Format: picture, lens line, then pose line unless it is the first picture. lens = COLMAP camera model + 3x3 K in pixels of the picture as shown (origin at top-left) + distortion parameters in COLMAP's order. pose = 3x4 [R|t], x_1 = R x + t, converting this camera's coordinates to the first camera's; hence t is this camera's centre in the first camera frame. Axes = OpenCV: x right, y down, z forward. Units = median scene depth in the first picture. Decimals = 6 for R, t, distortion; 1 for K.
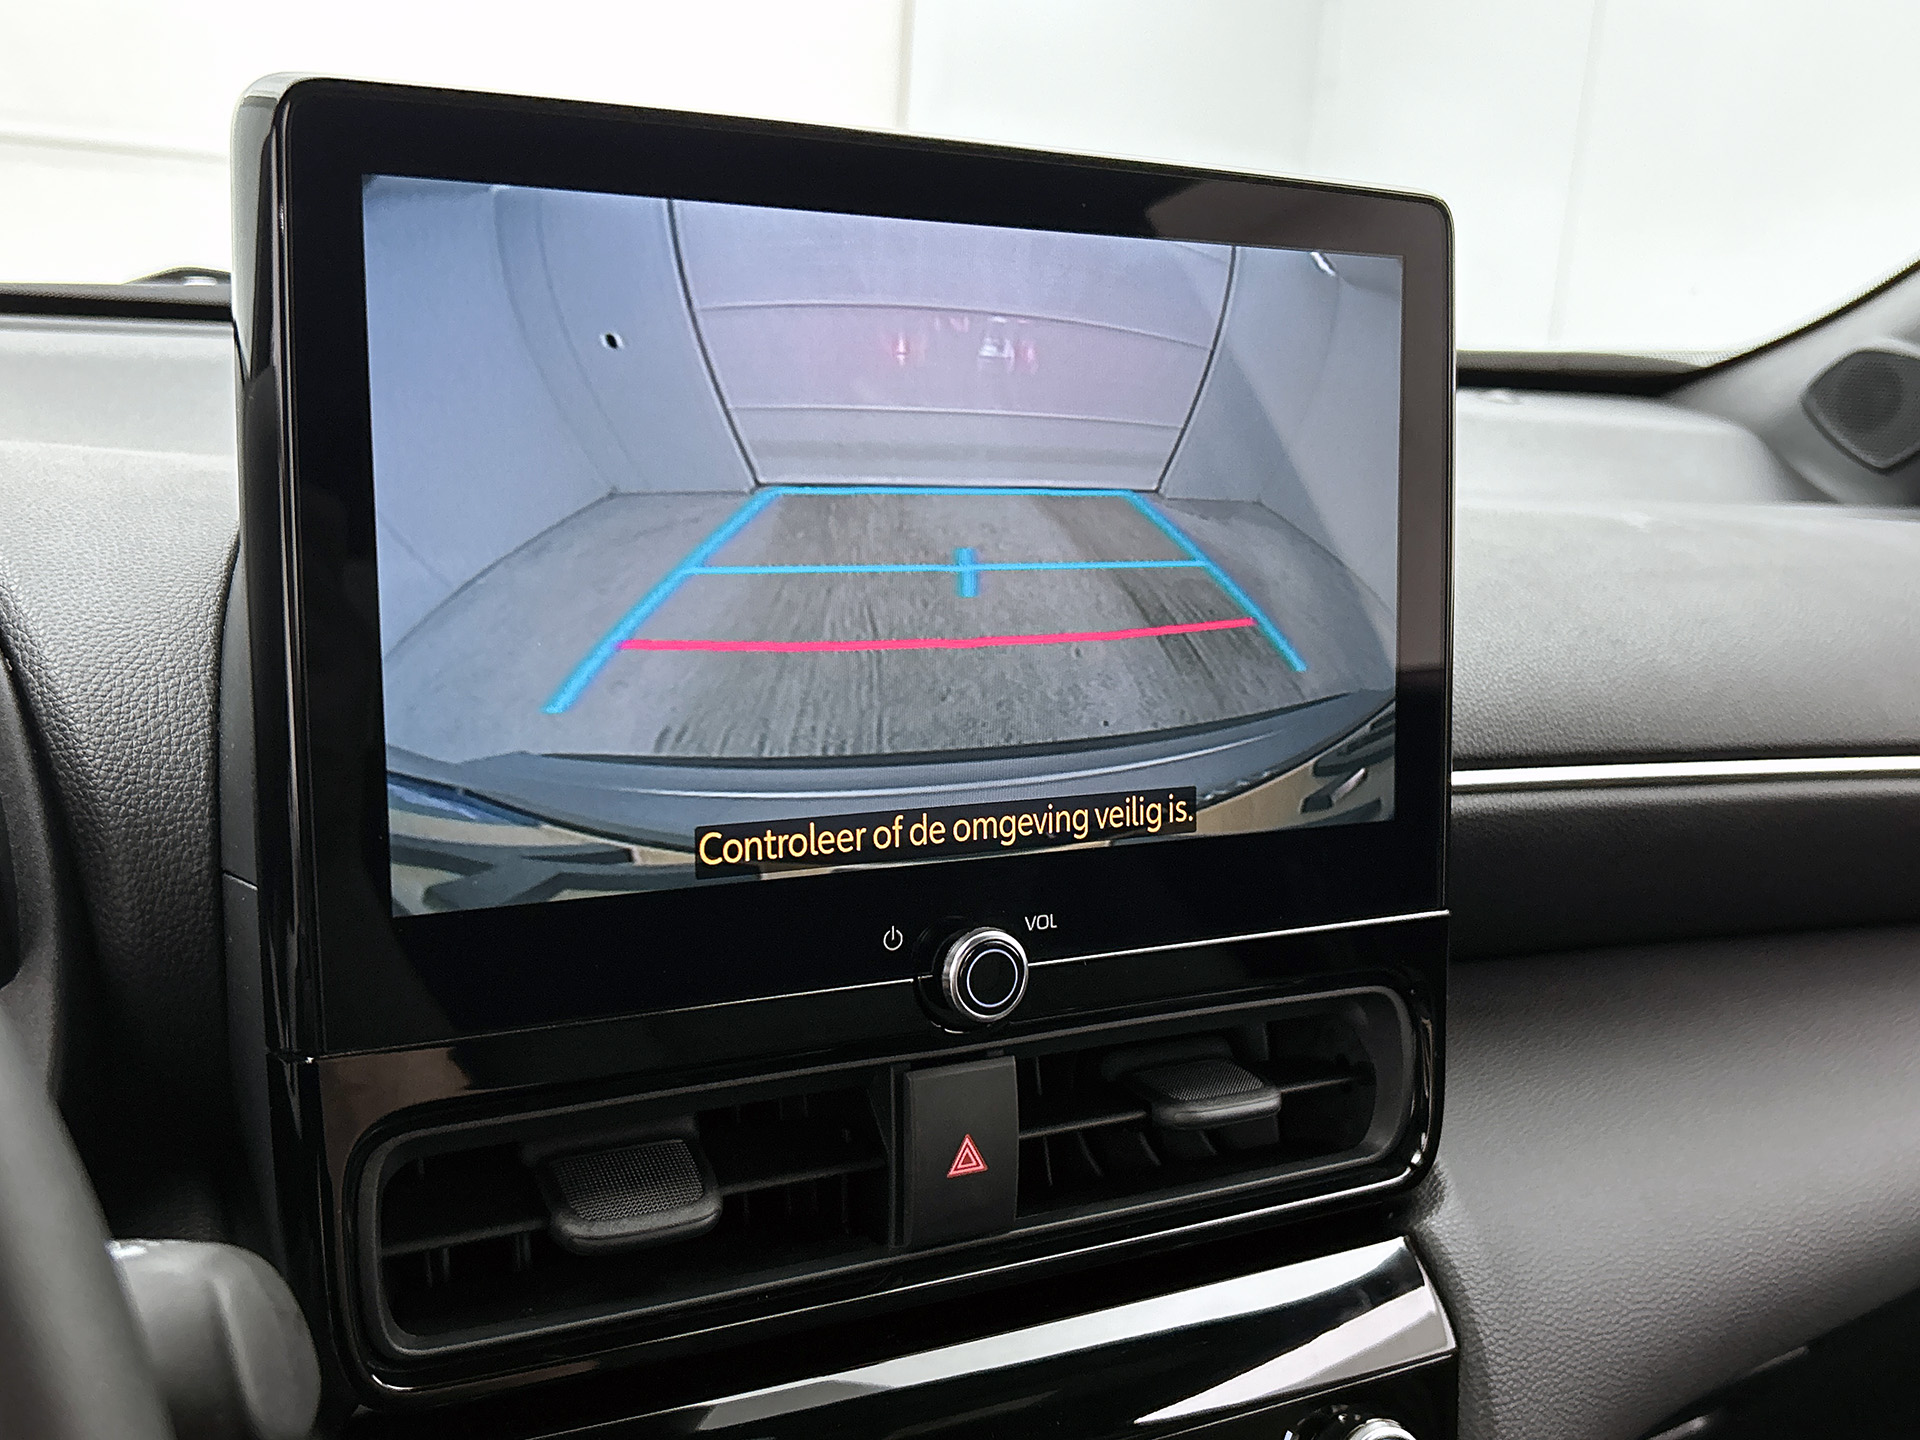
lens RADIAL K [[1832.0, 0, 960.0], [0, 1832.0, 720.0], [0, 0, 1]] dist [0.130206, -0.333694]
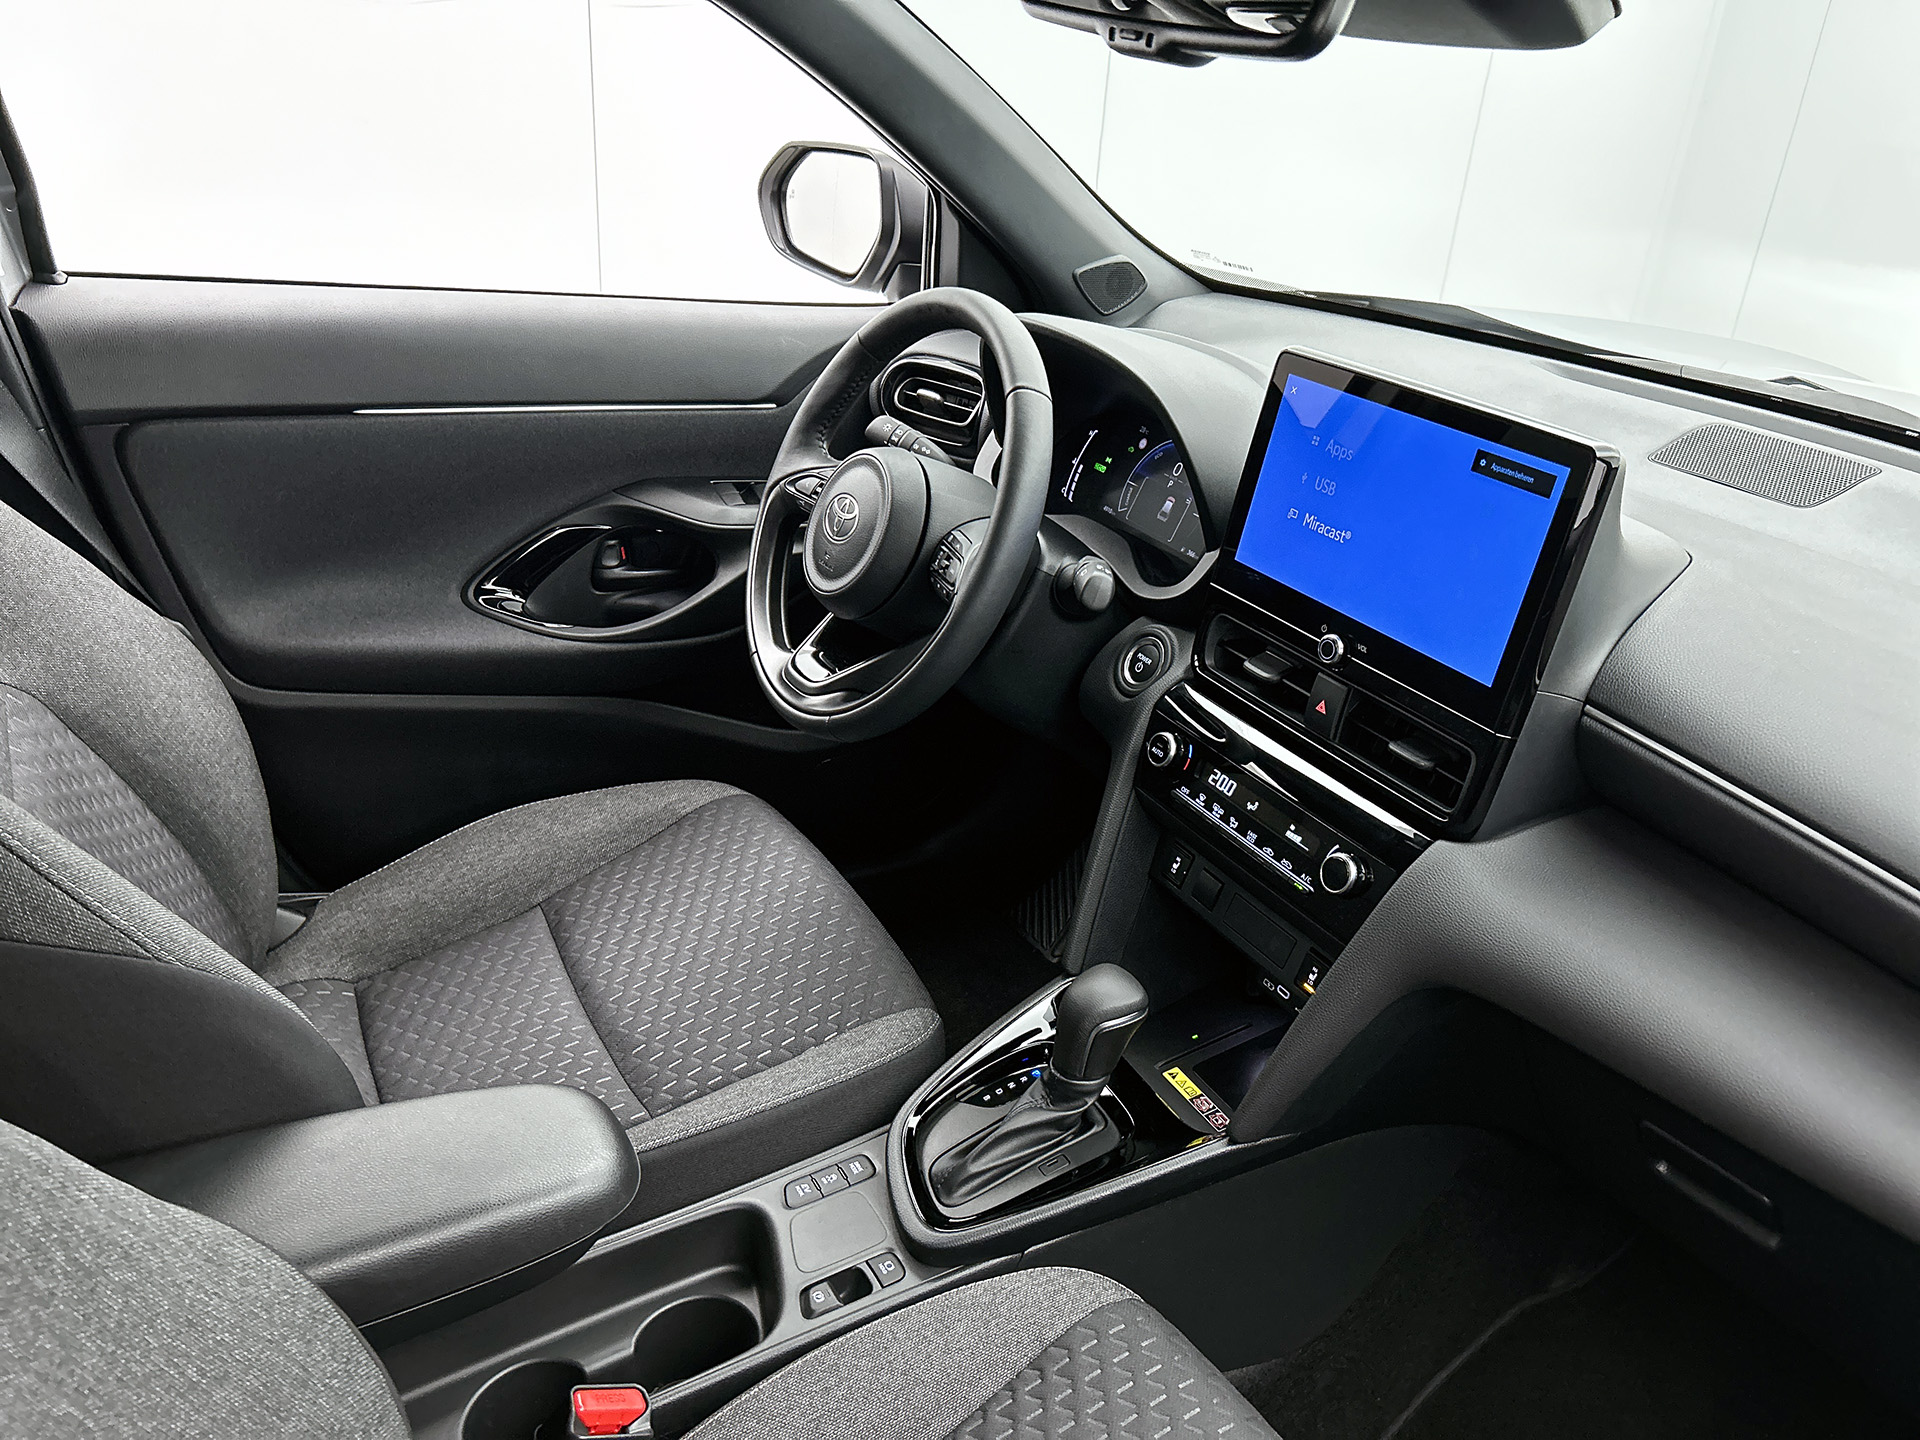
lens RADIAL K [[1457.7, 0, 973.8], [0, 1457.7, 712.7], [0, 0, 1]] dist [0.079033, -0.106777]
pose [[0.049630, 0.374500, -0.925898, 2.257402], [-0.293480, 0.891583, 0.344890, -0.433686], [0.954676, 0.254616, 0.154157, 0.060828]]
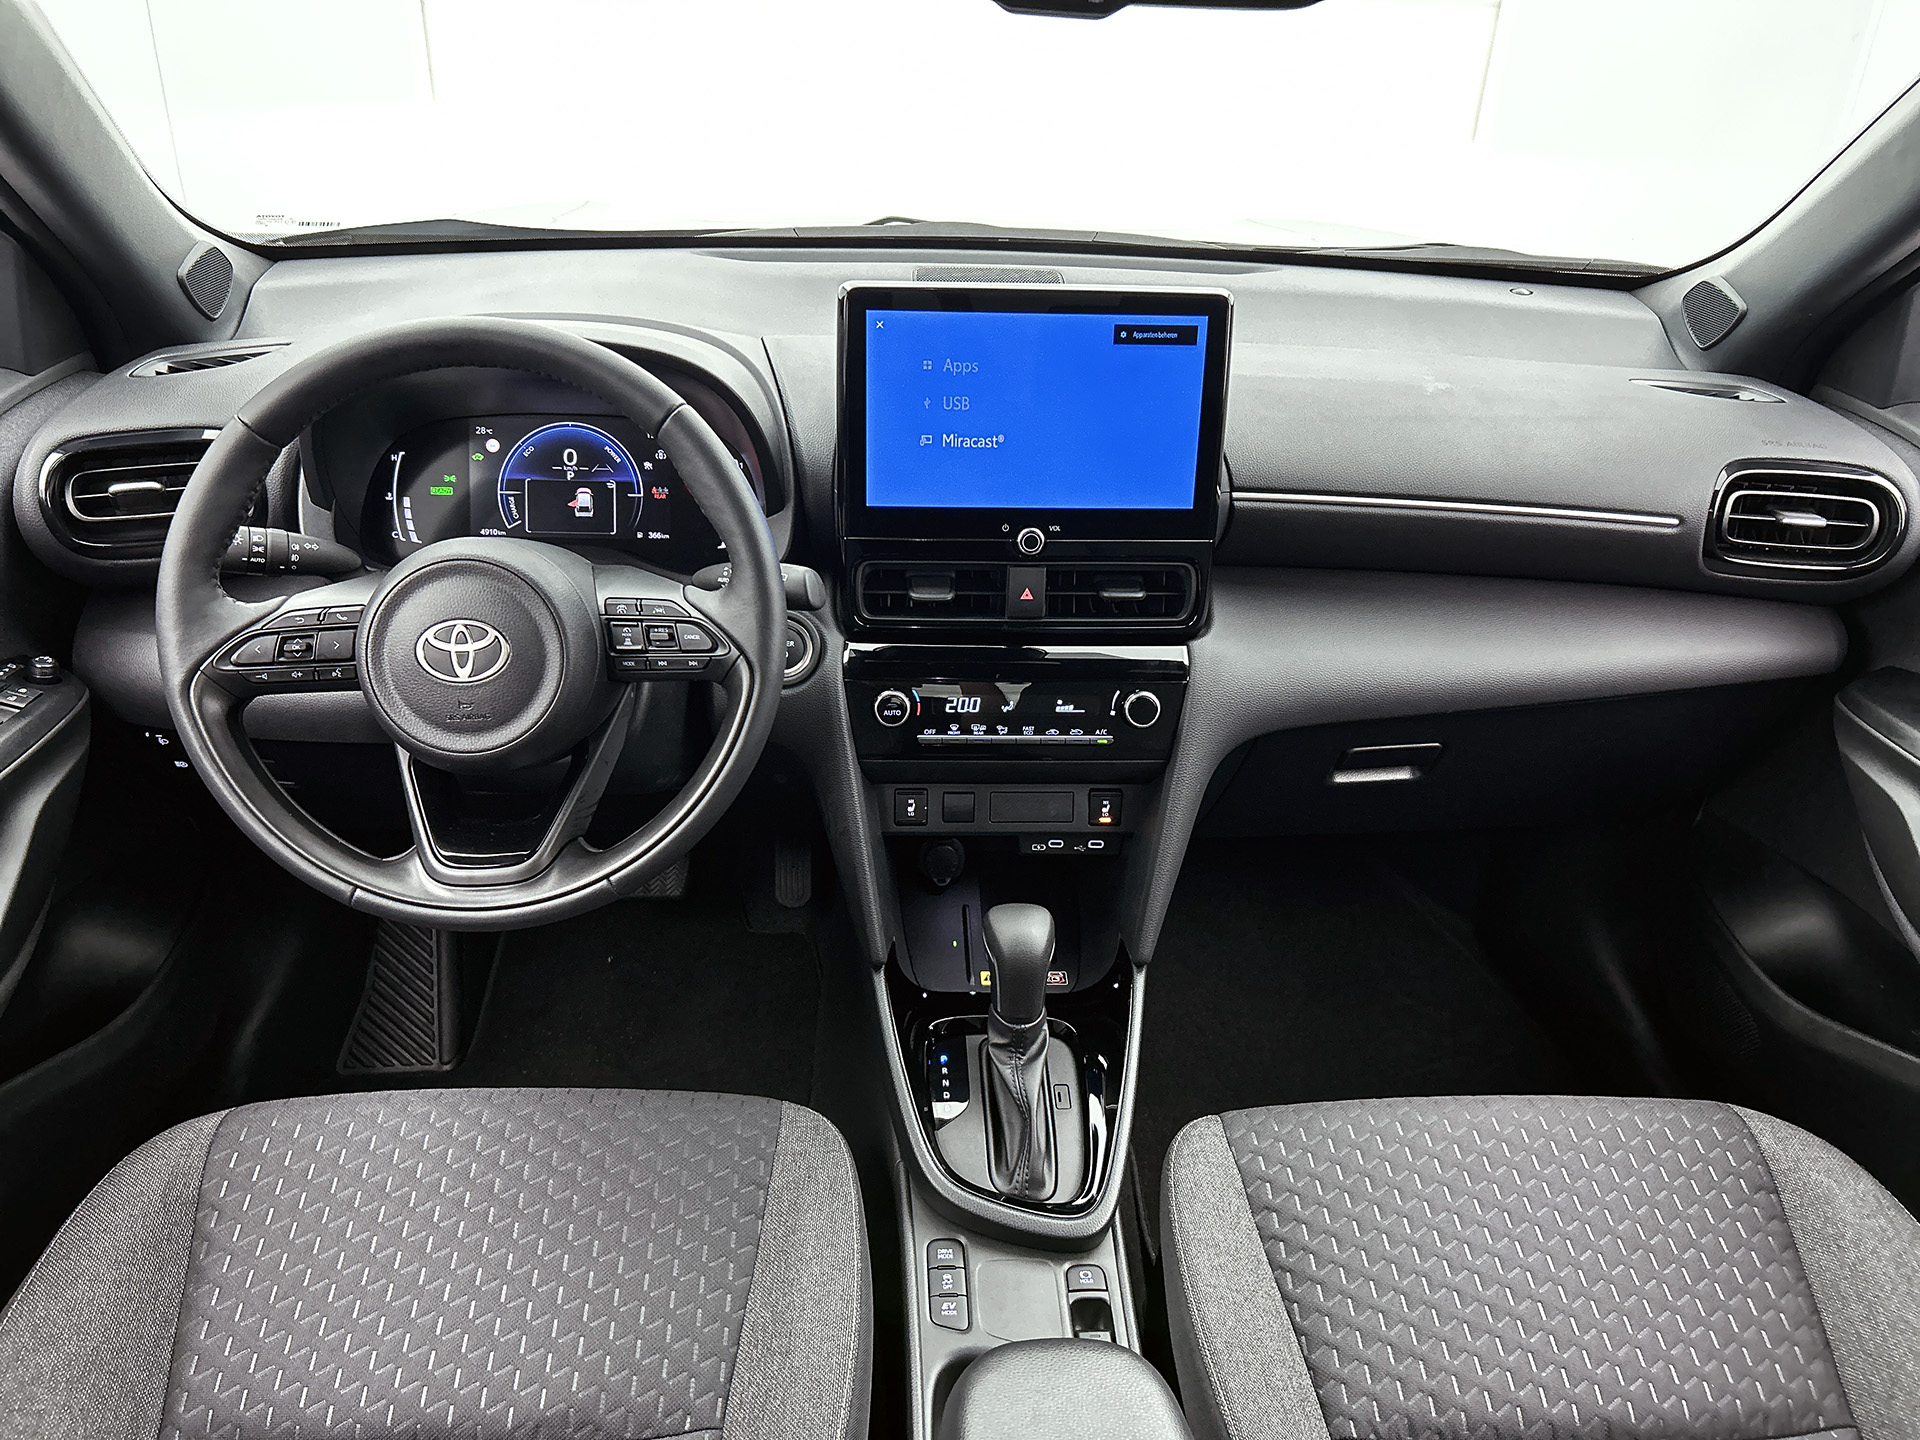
lens RADIAL K [[1416.0, 0, 956.1], [0, 1416.0, 709.6], [0, 0, 1]] dist [0.073854, -0.099352]
pose [[0.912911, 0.160620, -0.375227, 0.895278], [-0.068387, 0.966511, 0.247344, -0.195032], [0.402389, -0.200143, 0.893323, -1.424871]]
